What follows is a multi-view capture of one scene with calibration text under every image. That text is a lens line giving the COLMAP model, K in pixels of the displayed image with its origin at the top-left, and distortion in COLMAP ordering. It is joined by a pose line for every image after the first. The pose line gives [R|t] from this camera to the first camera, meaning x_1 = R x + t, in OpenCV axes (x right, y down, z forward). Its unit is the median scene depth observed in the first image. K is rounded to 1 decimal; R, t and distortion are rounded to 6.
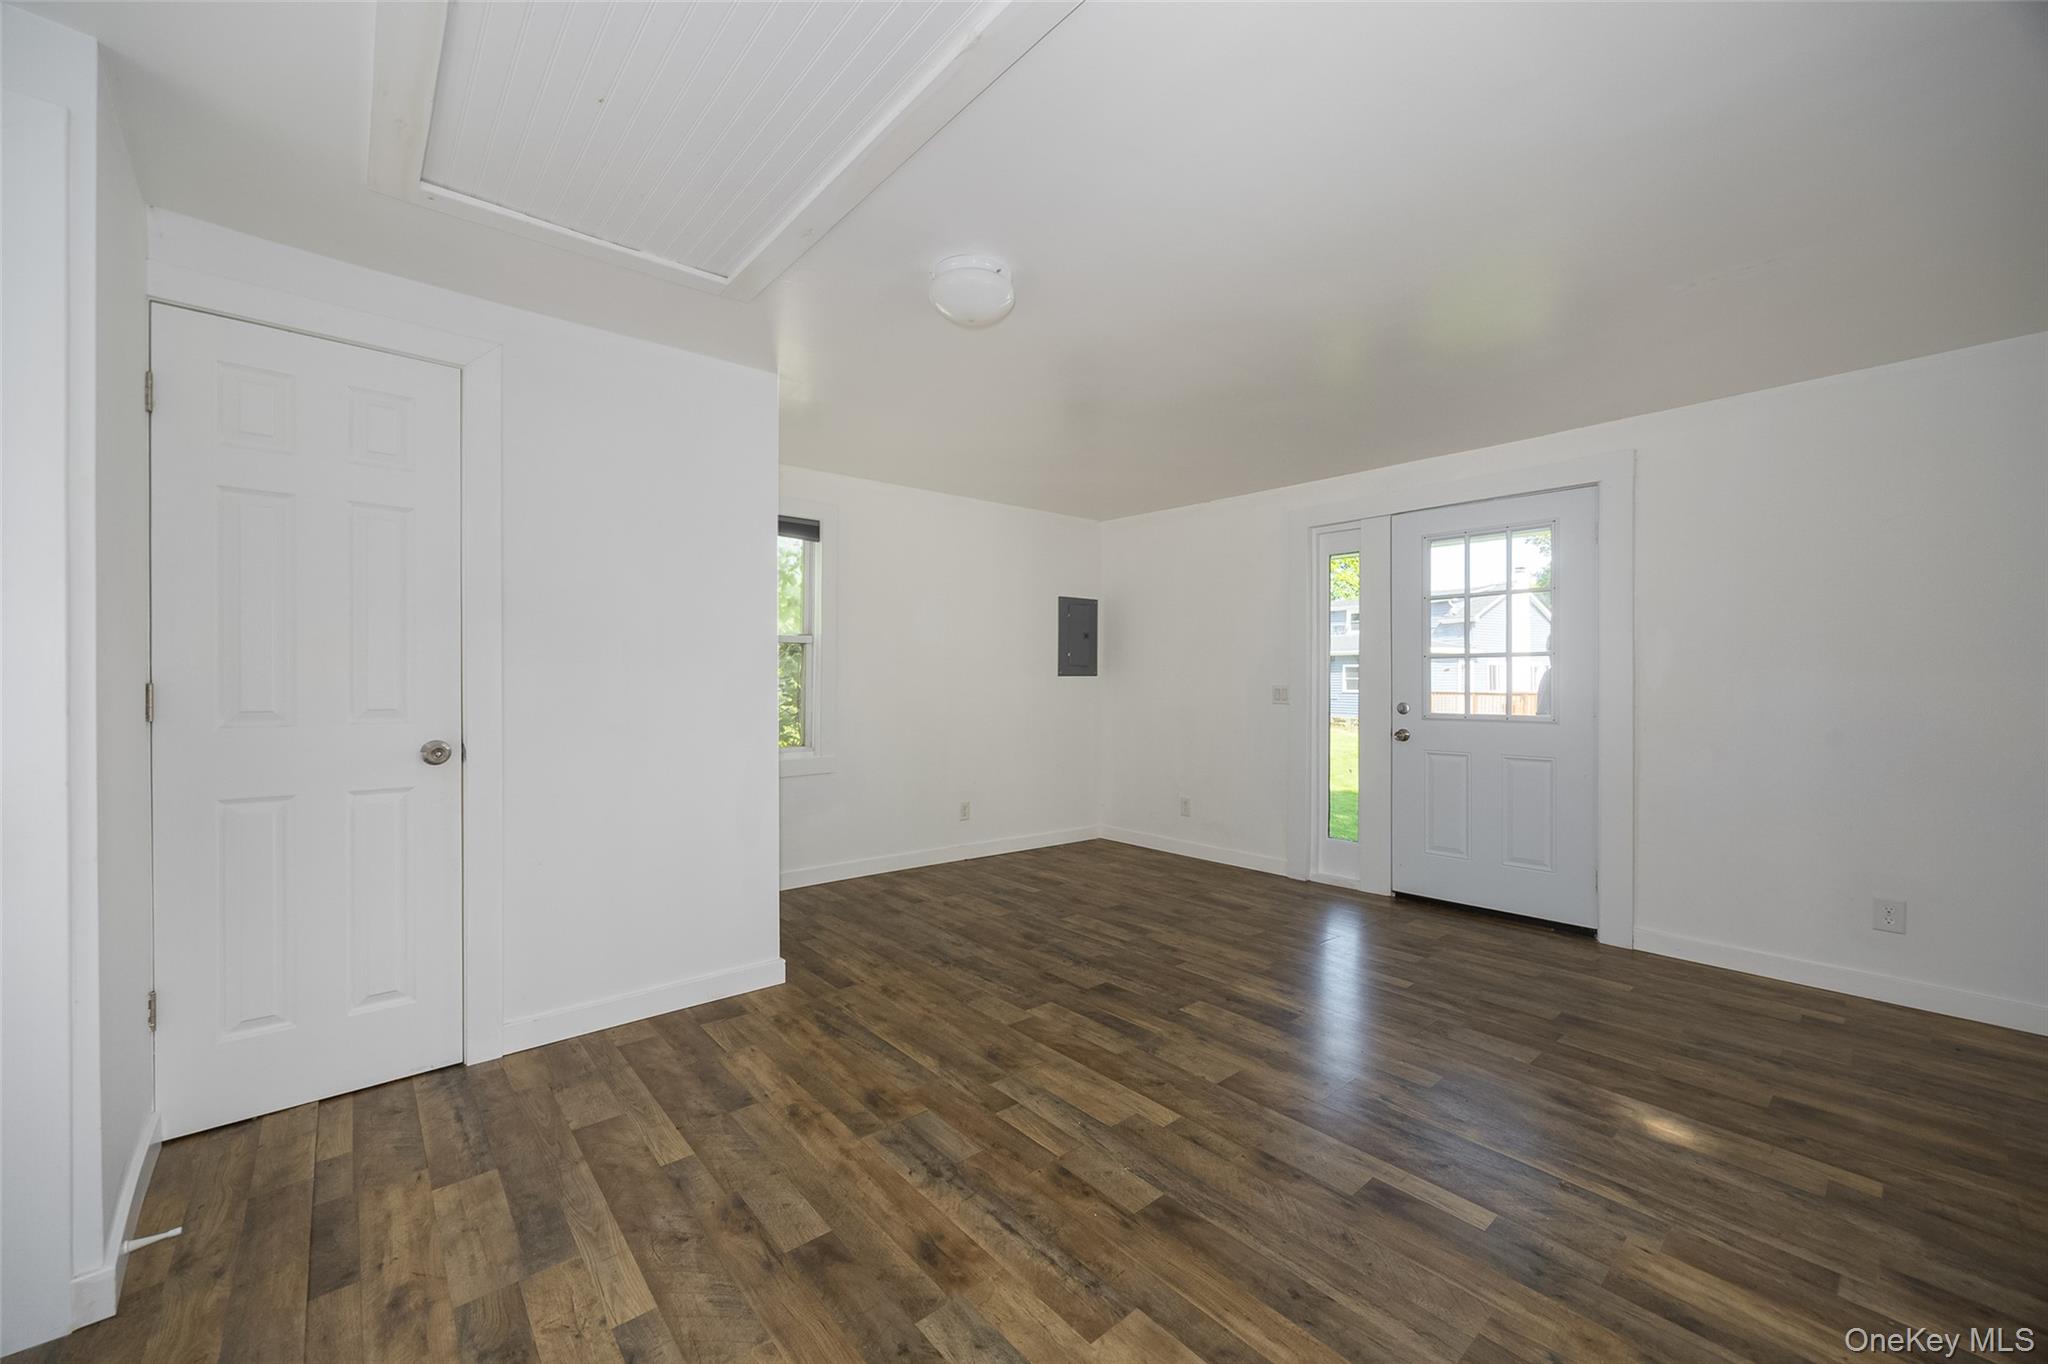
lens RADIAL K [[784.6, 0, 1020.5], [0, 784.6, 677.1], [0, 0, 1]] dist [-0.002377, 0.000289]
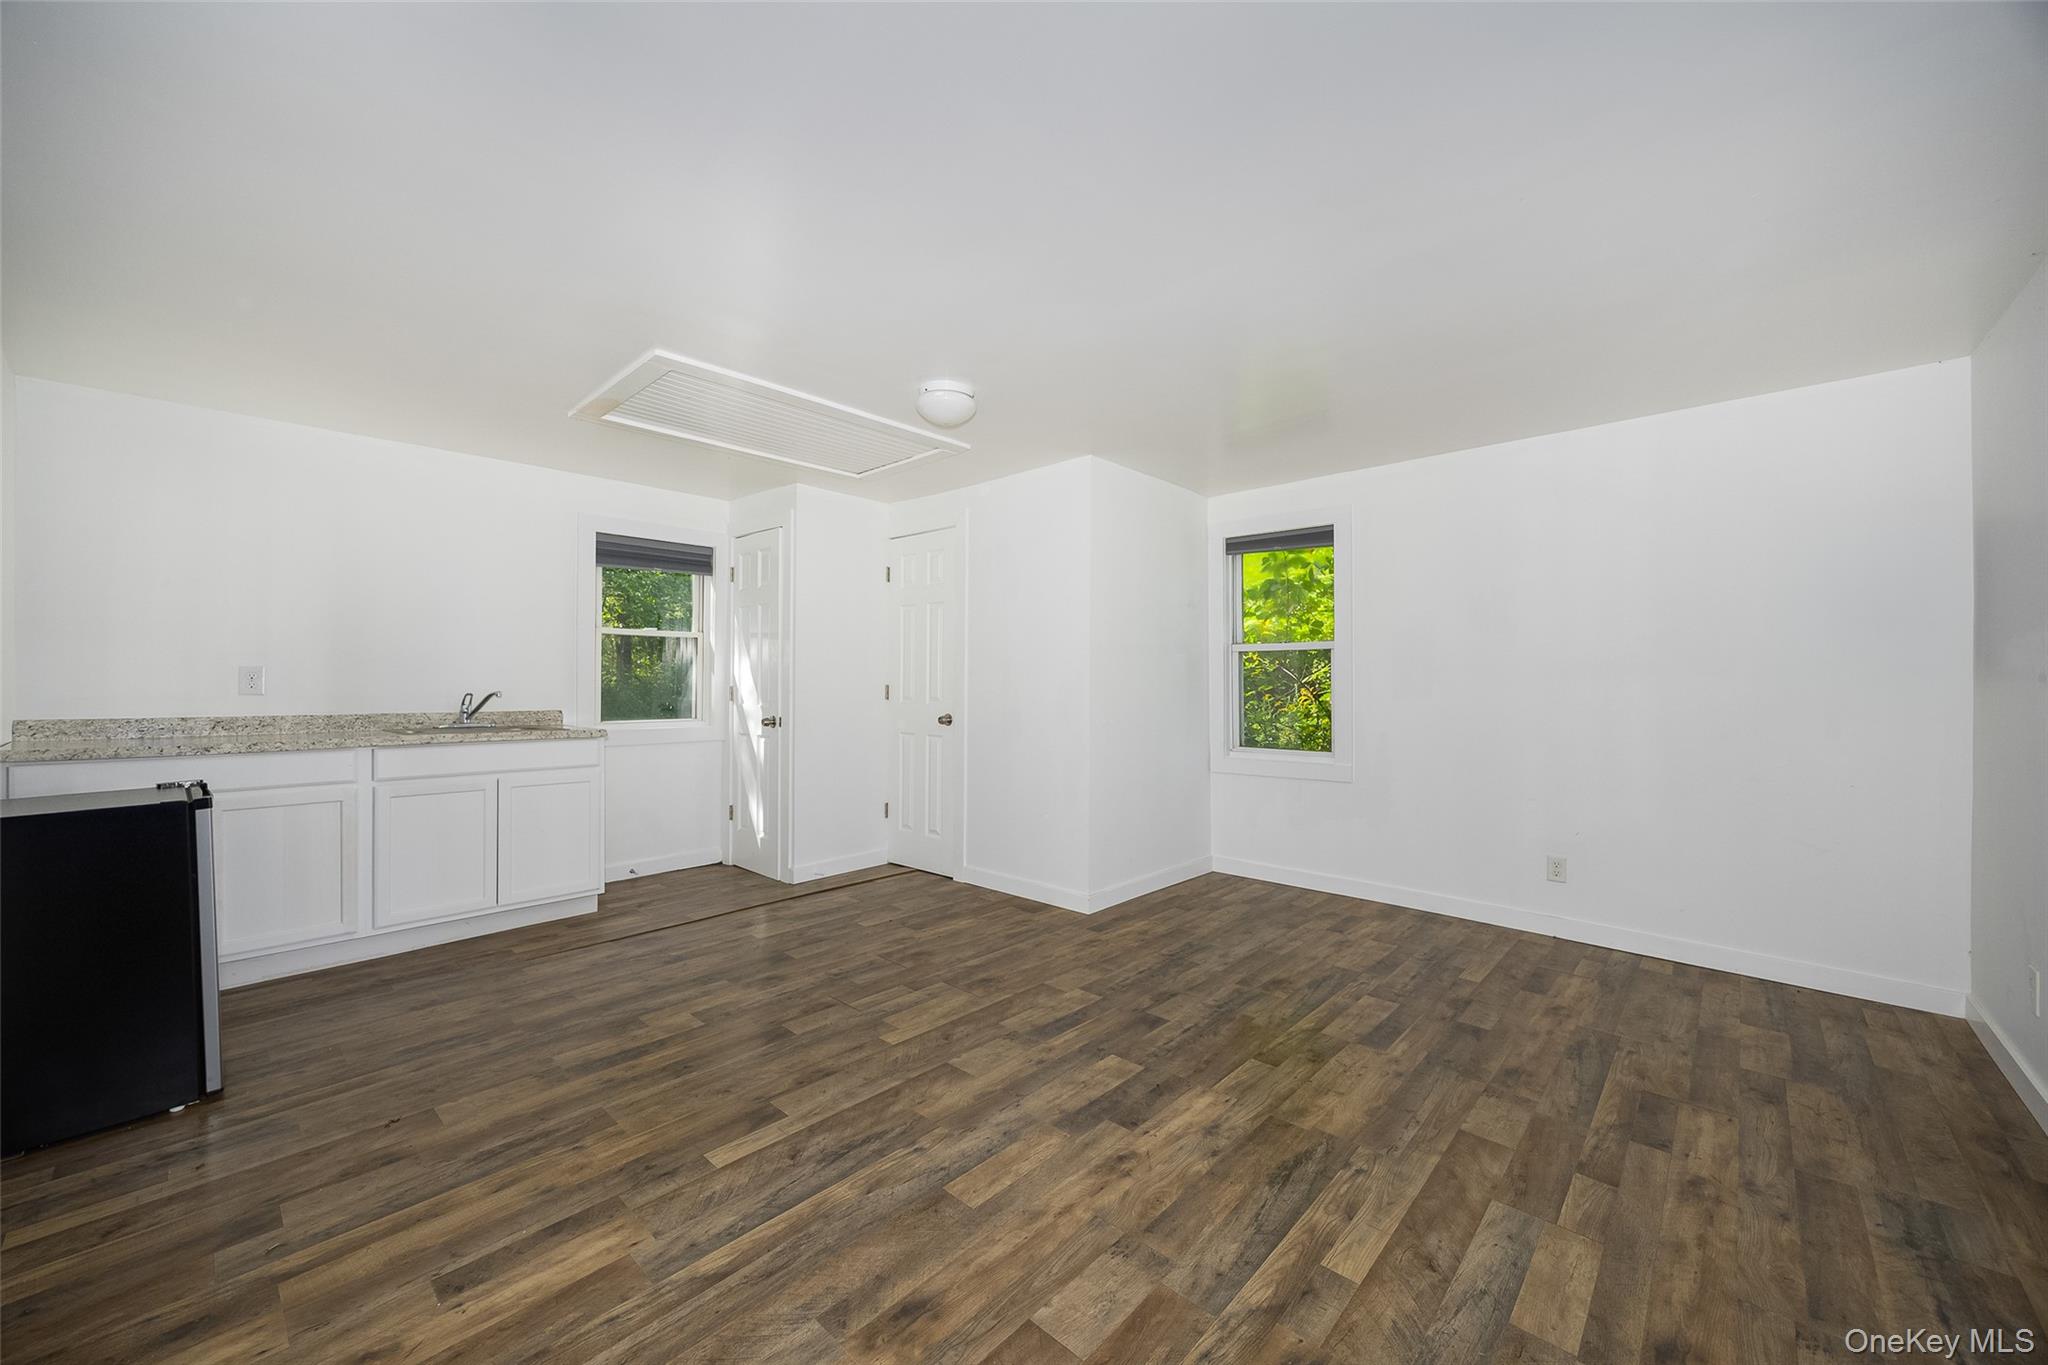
lens RADIAL K [[784.6, 0, 1020.0], [0, 784.6, 685.7], [0, 0, 1]] dist [-0.002377, 0.000289]
pose [[0.112368, 0.000789, -0.993666, 1.228276], [0.000424, 1.000000, 0.000842, 0.005973], [0.993667, -0.000516, 0.112368, 0.911489]]
